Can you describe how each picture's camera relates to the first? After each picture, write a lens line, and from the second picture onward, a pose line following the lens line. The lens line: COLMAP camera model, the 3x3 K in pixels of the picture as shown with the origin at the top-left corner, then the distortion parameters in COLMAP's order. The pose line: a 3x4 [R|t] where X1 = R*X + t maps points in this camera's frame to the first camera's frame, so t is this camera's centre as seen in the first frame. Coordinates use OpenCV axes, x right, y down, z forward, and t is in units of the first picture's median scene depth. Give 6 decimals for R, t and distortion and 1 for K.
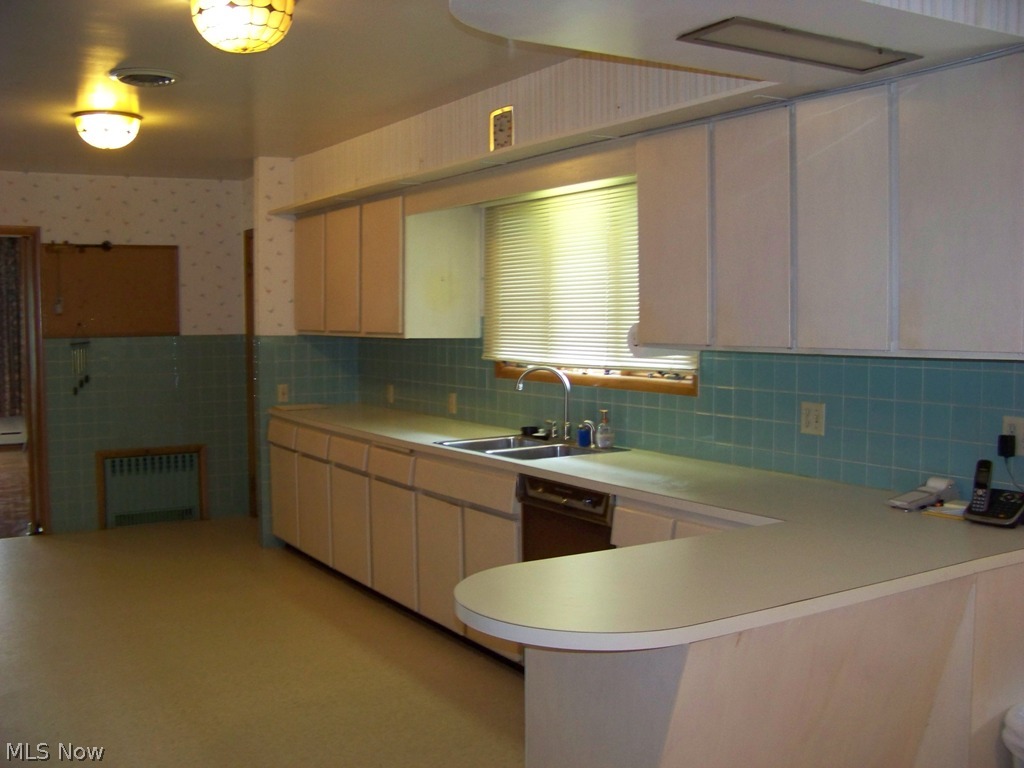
lens RADIAL K [[1087.6, 0, 509.9], [0, 1087.6, 392.0], [0, 0, 1]] dist [-0.137156, 0.000000]
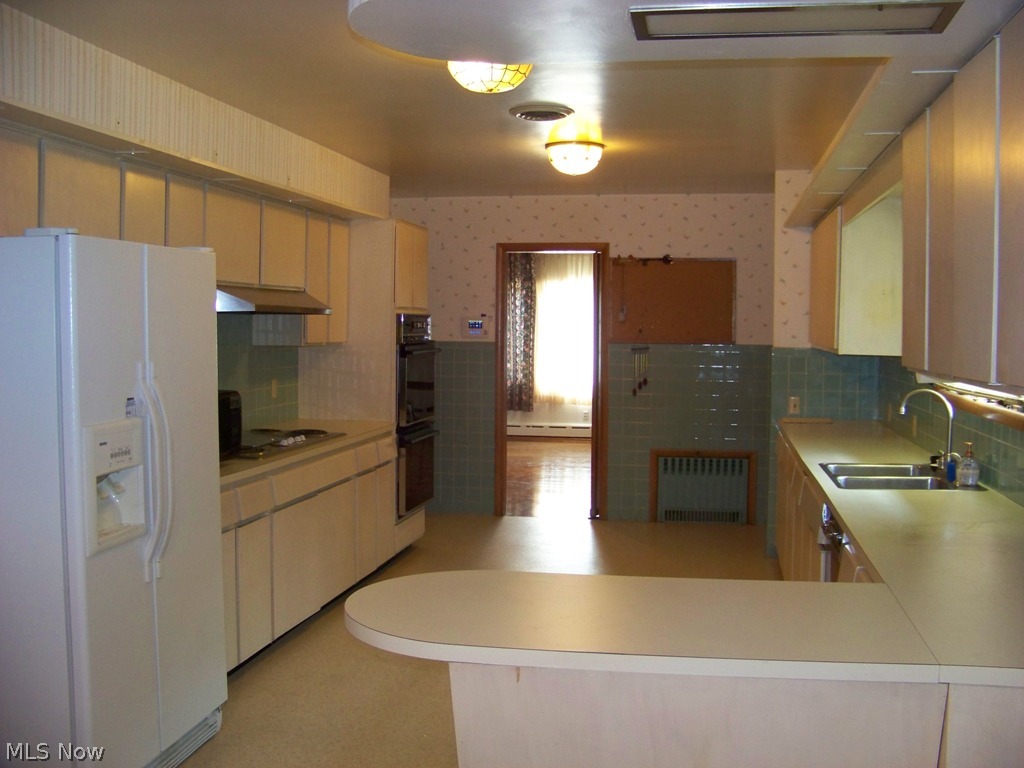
lens RADIAL K [[1087.6, 0, 511.3], [0, 1087.6, 378.6], [0, 0, 1]] dist [-0.137156, 0.000000]
pose [[0.761888, 0.044835, -0.646156, 0.219407], [-0.058019, 0.998315, 0.000860, -0.008624], [0.645105, 0.036835, 0.763205, 0.066095]]
